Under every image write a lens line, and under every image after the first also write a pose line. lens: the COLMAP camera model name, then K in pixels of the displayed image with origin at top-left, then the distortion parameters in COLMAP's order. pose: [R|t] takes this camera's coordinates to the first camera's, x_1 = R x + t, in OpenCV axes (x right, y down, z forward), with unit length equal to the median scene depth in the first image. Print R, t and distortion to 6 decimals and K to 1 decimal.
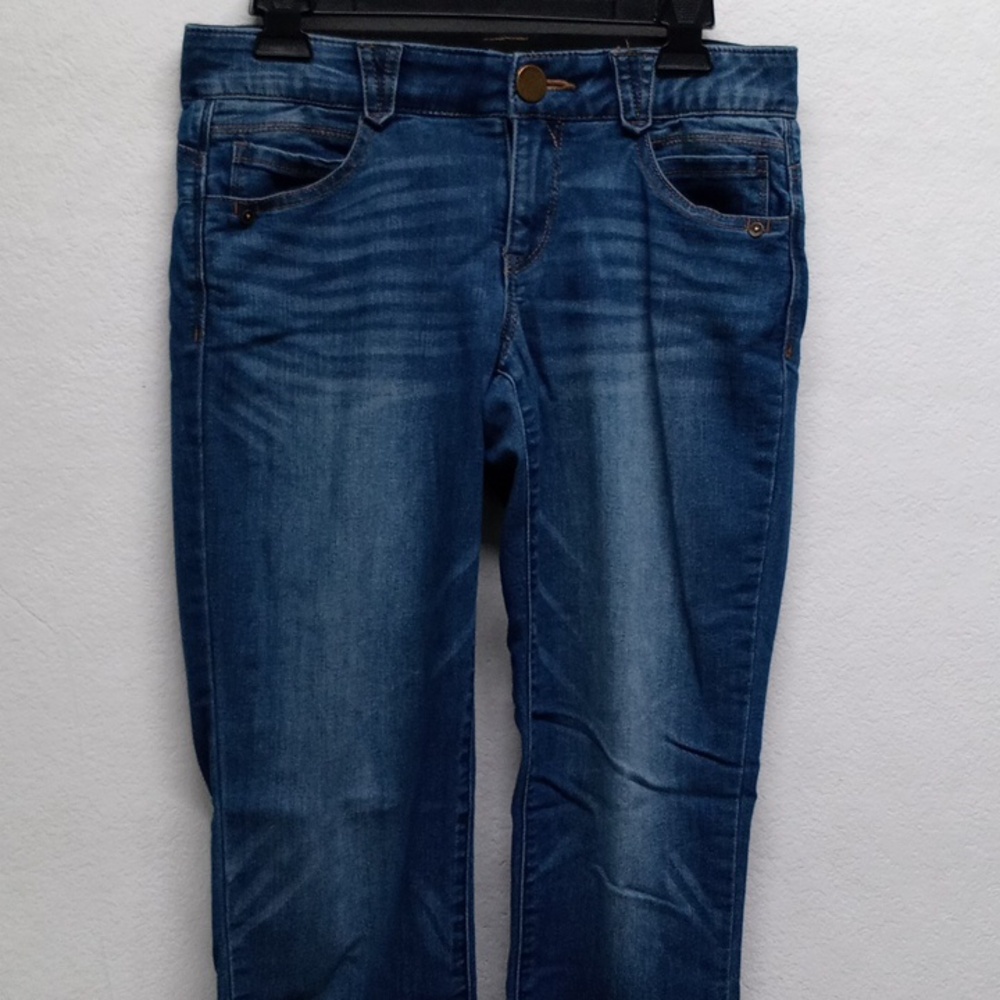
lens RADIAL K [[1598.0, 0, 503.3], [0, 1598.0, 504.1], [0, 0, 1]] dist [0.051923, 0.000000]
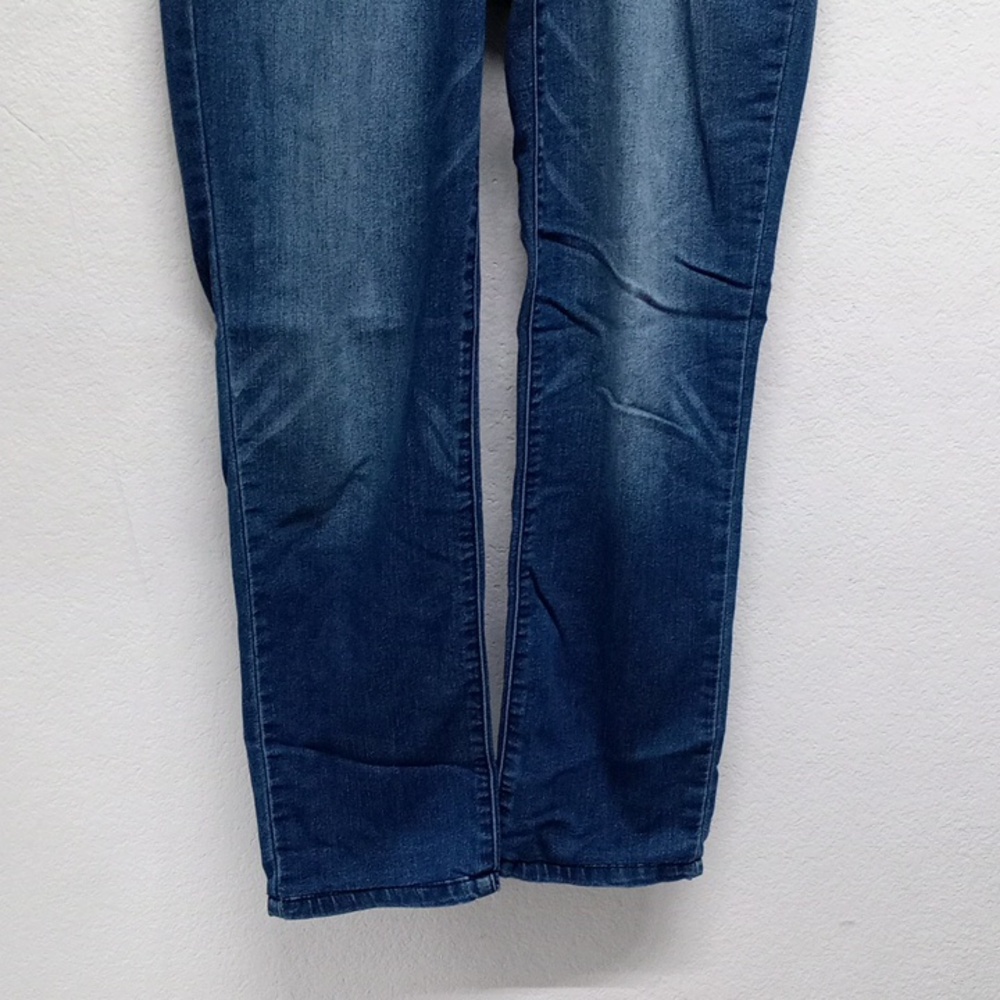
lens RADIAL K [[1598.0, 0, 501.6], [0, 1598.0, 501.3], [0, 0, 1]] dist [0.051923, 0.000000]
pose [[0.999694, 0.005810, -0.024037, 0.019777], [-0.000568, 0.977150, 0.212551, 0.083705], [0.024723, -0.212472, 0.976854, 0.011481]]
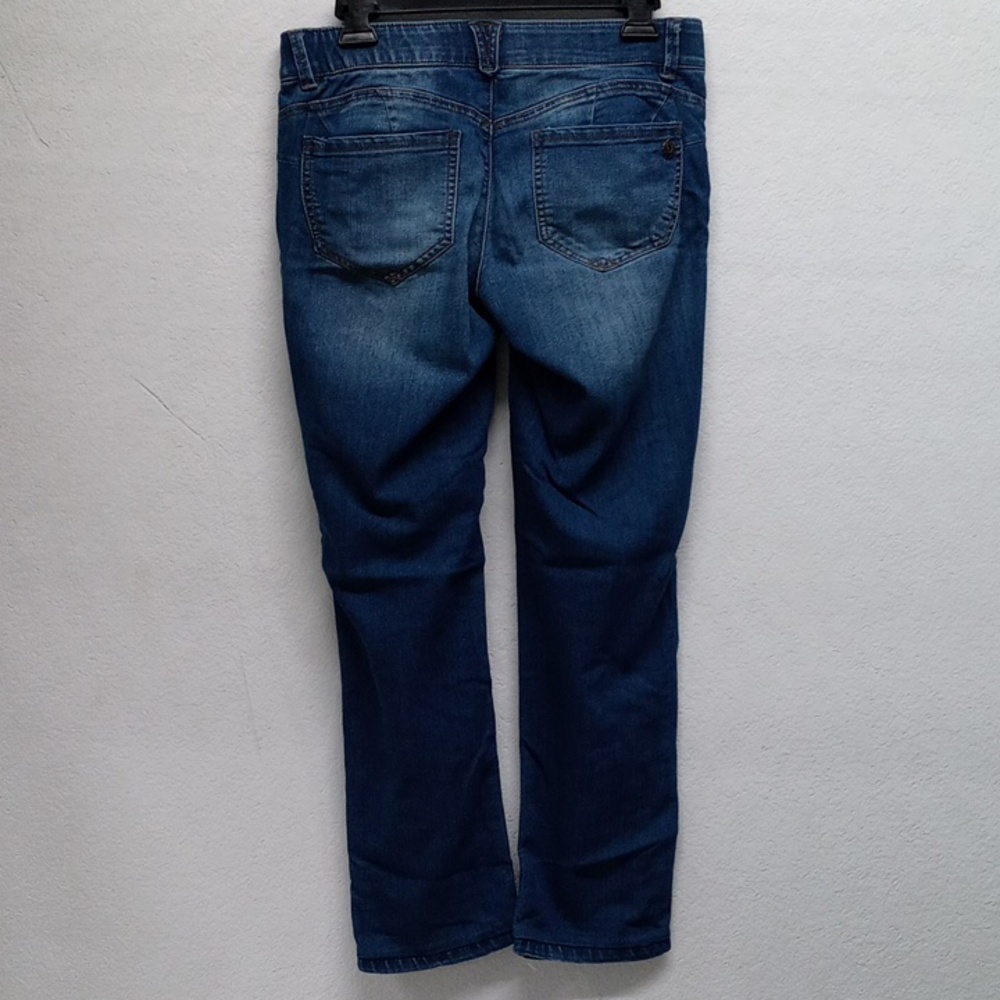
lens RADIAL K [[1598.0, 0, 501.0], [0, 1598.0, 494.1], [0, 0, 1]] dist [0.051923, 0.000000]
pose [[0.995353, 0.003017, -0.096243, 0.130141], [0.002164, 0.998555, 0.053687, 0.049242], [0.096266, -0.053646, 0.993909, -0.430778]]
